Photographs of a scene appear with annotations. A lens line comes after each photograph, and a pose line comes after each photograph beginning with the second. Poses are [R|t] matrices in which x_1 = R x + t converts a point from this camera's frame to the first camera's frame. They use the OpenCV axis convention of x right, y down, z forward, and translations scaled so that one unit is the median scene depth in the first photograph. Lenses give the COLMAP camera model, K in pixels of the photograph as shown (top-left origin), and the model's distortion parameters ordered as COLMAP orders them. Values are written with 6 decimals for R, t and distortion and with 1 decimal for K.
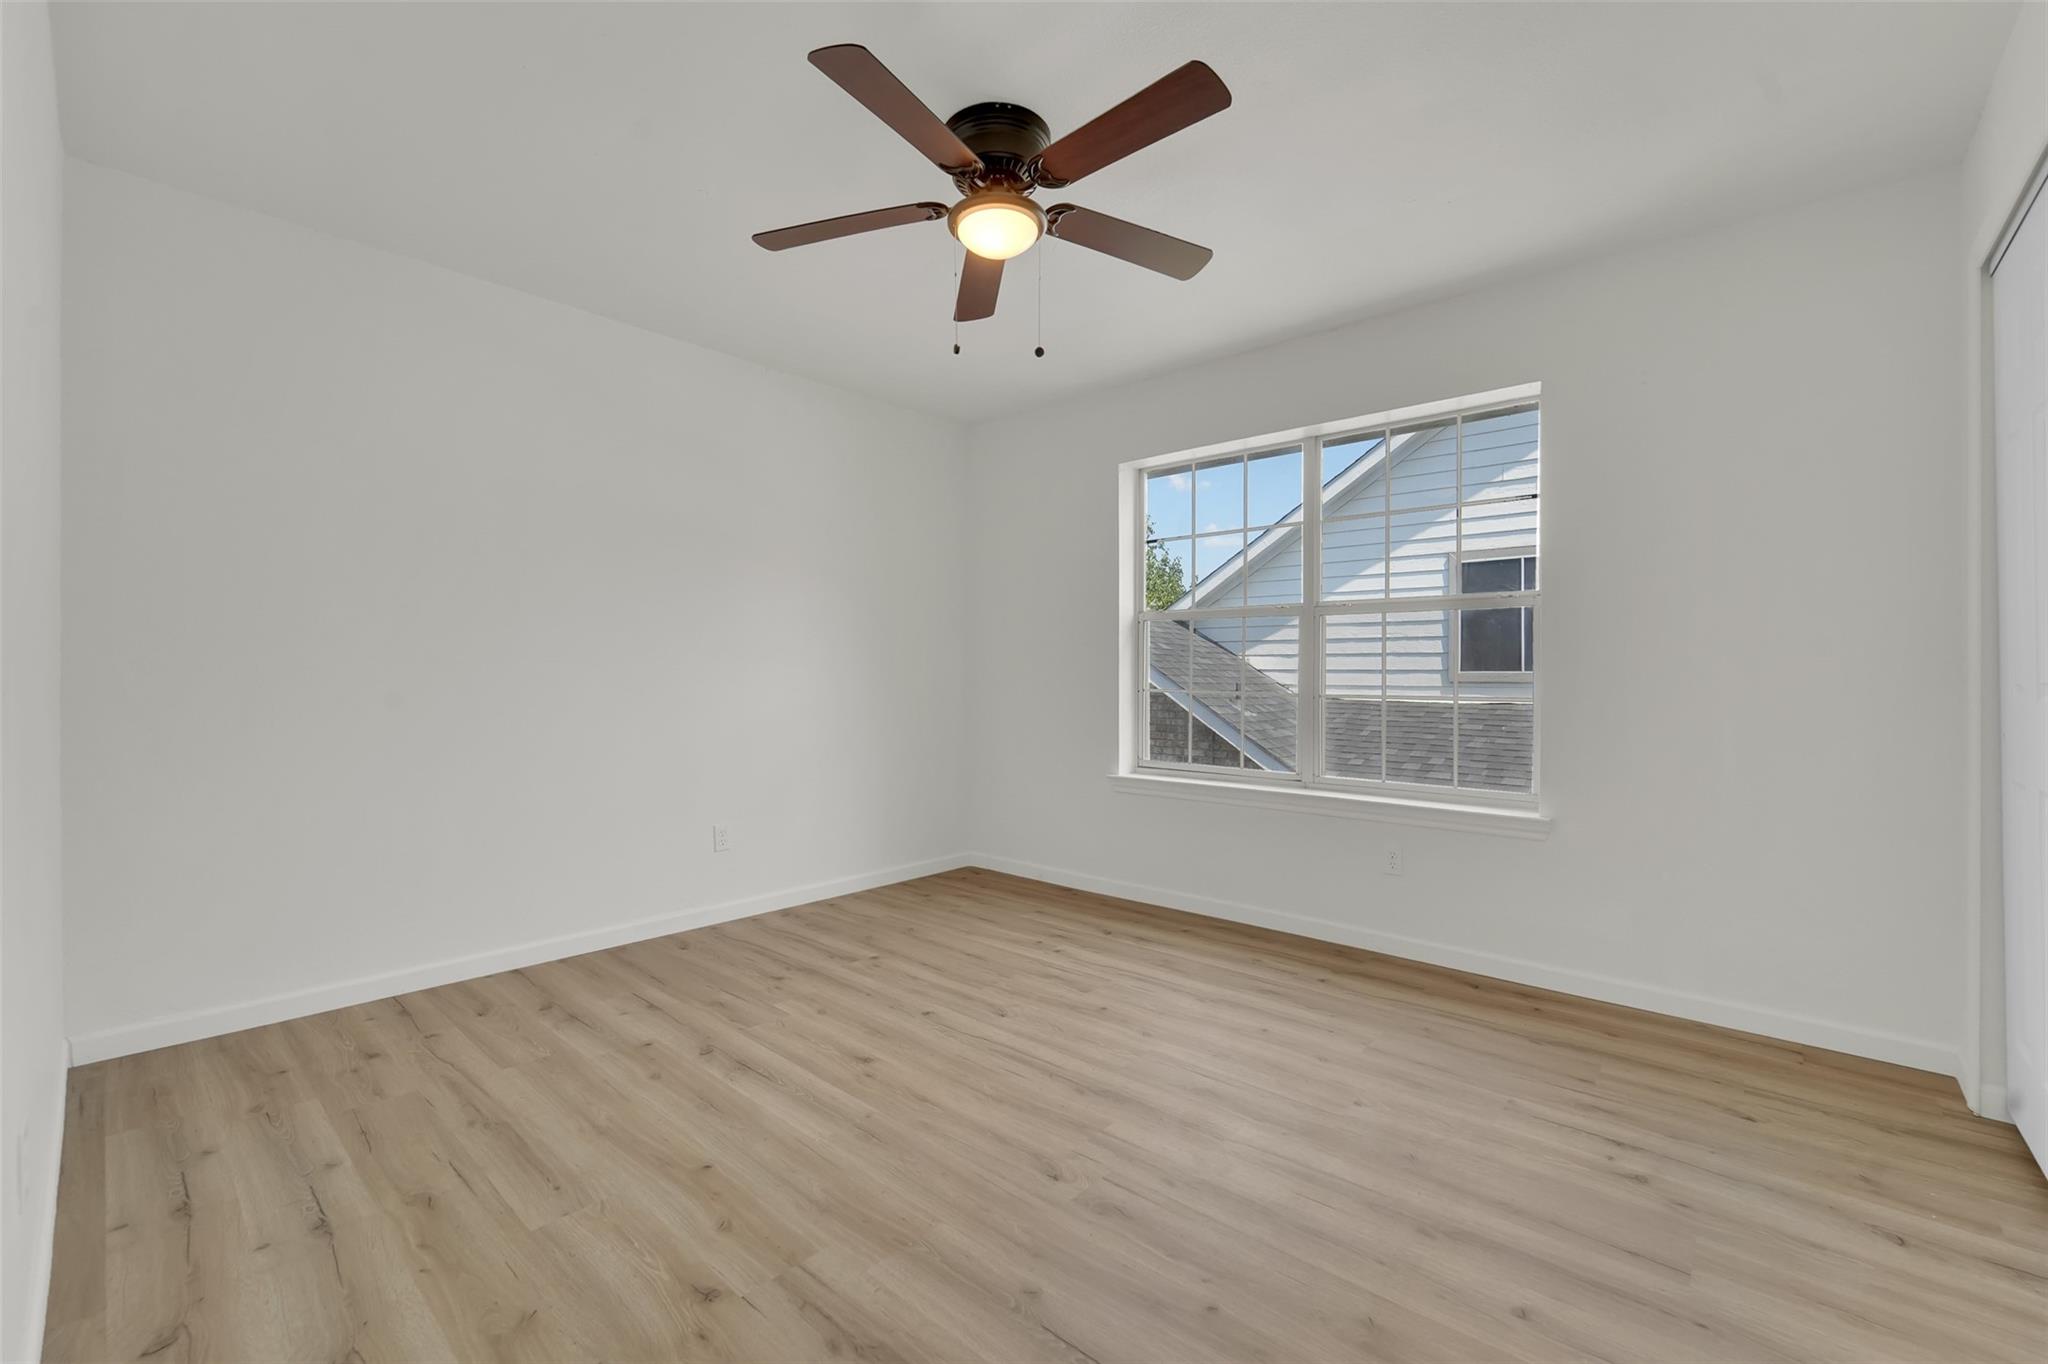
lens RADIAL K [[827.9, 0, 1024.6], [0, 827.9, 689.0], [0, 0, 1]] dist [0.001562, -0.000117]
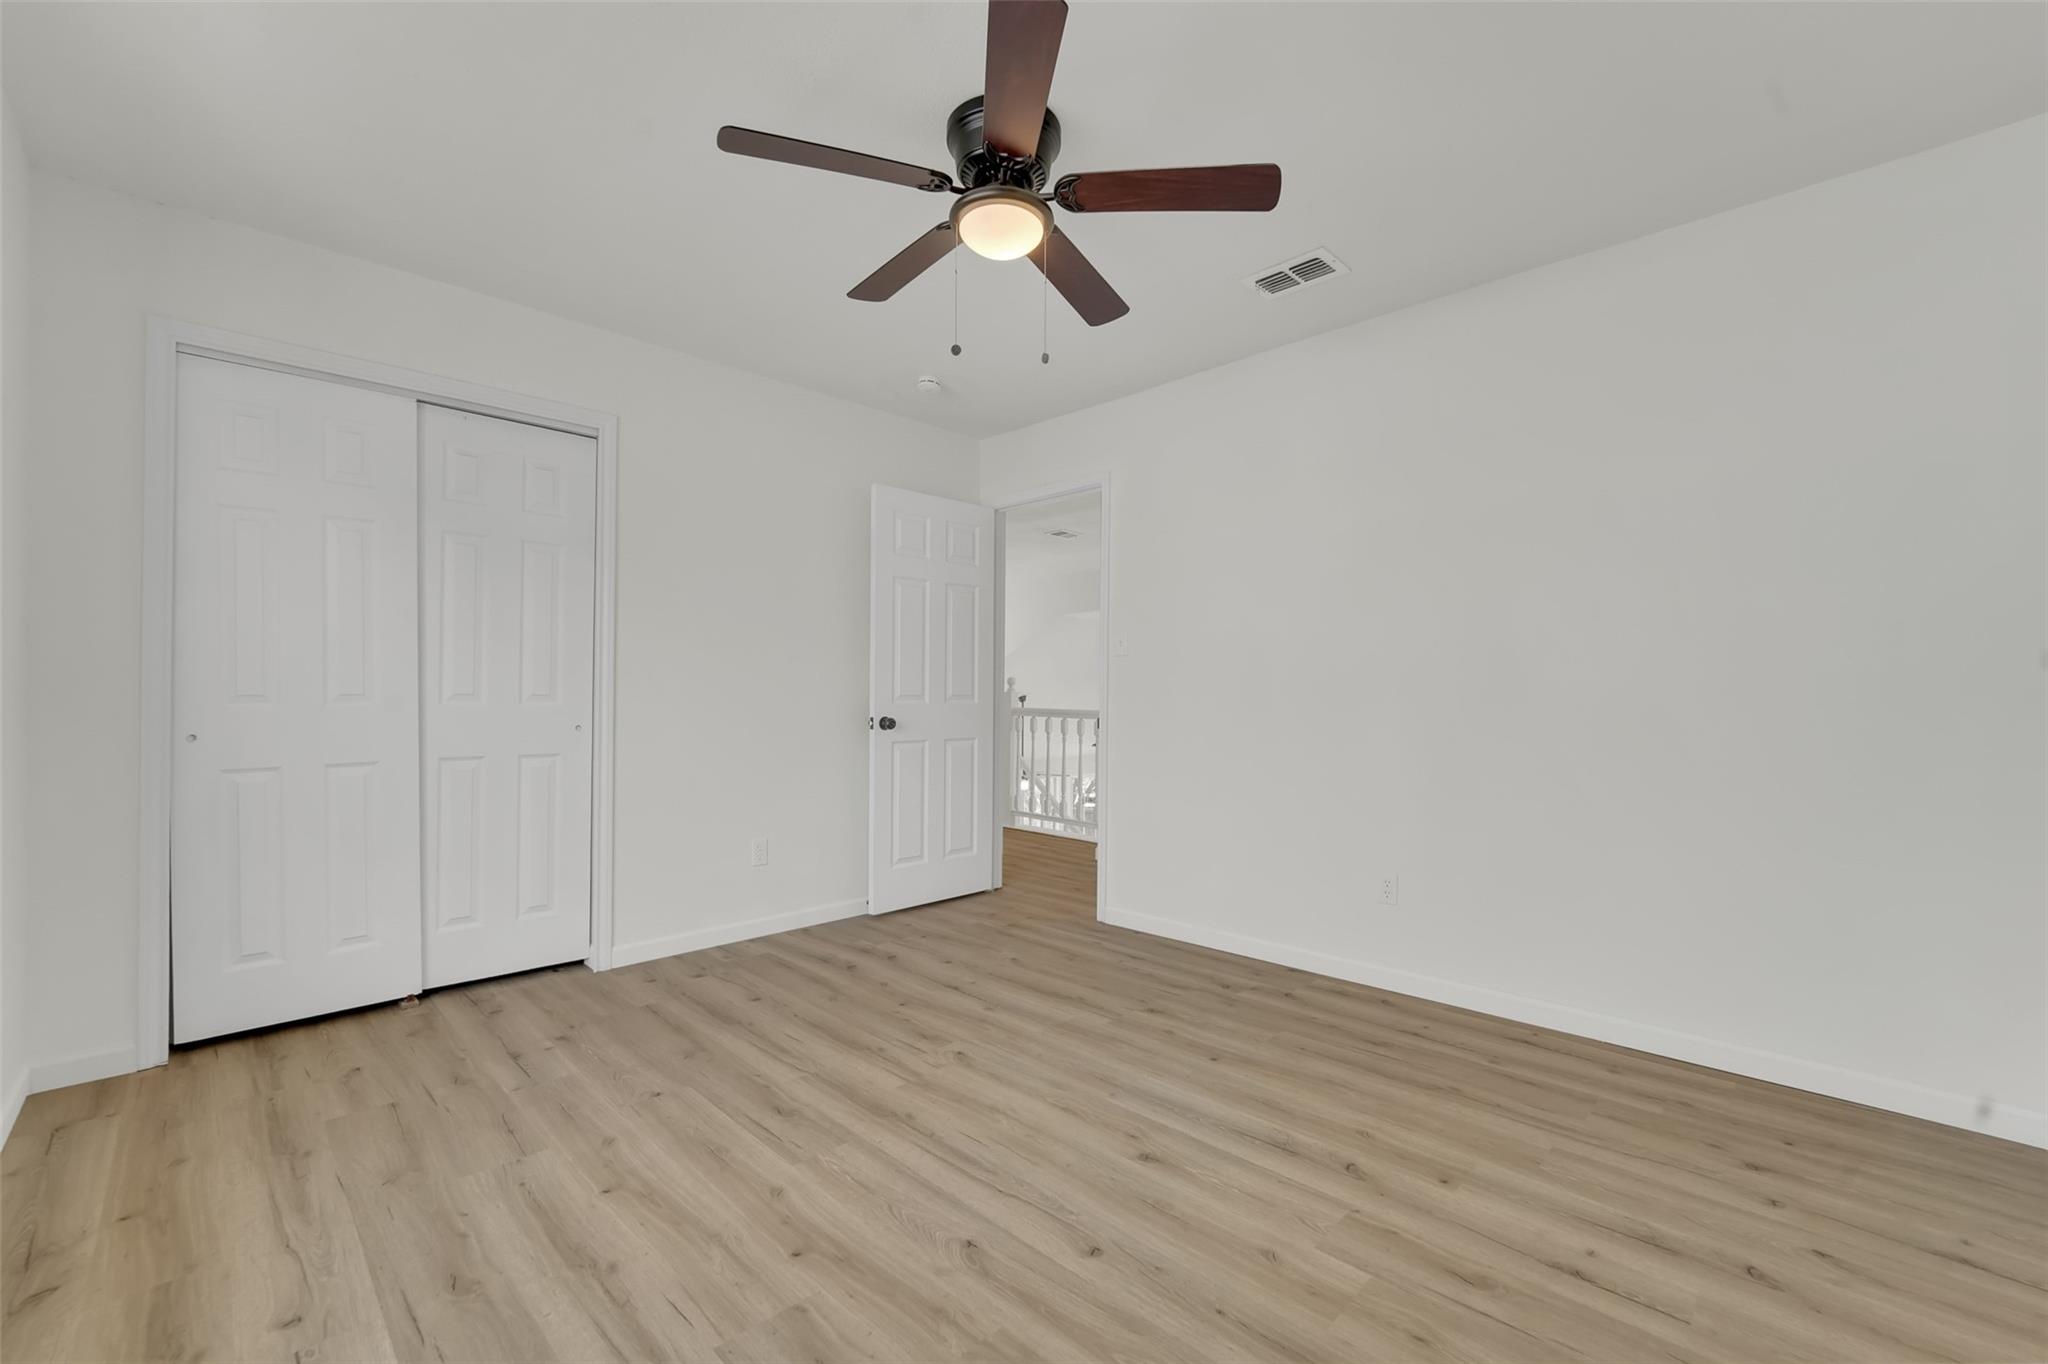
lens RADIAL K [[827.9, 0, 1028.8], [0, 827.9, 691.6], [0, 0, 1]] dist [0.001562, -0.000117]
pose [[-0.998678, -0.005388, 0.051111, -0.134025], [-0.005093, 0.999970, 0.005891, -0.028224], [-0.051142, 0.005623, -0.998676, 2.167361]]
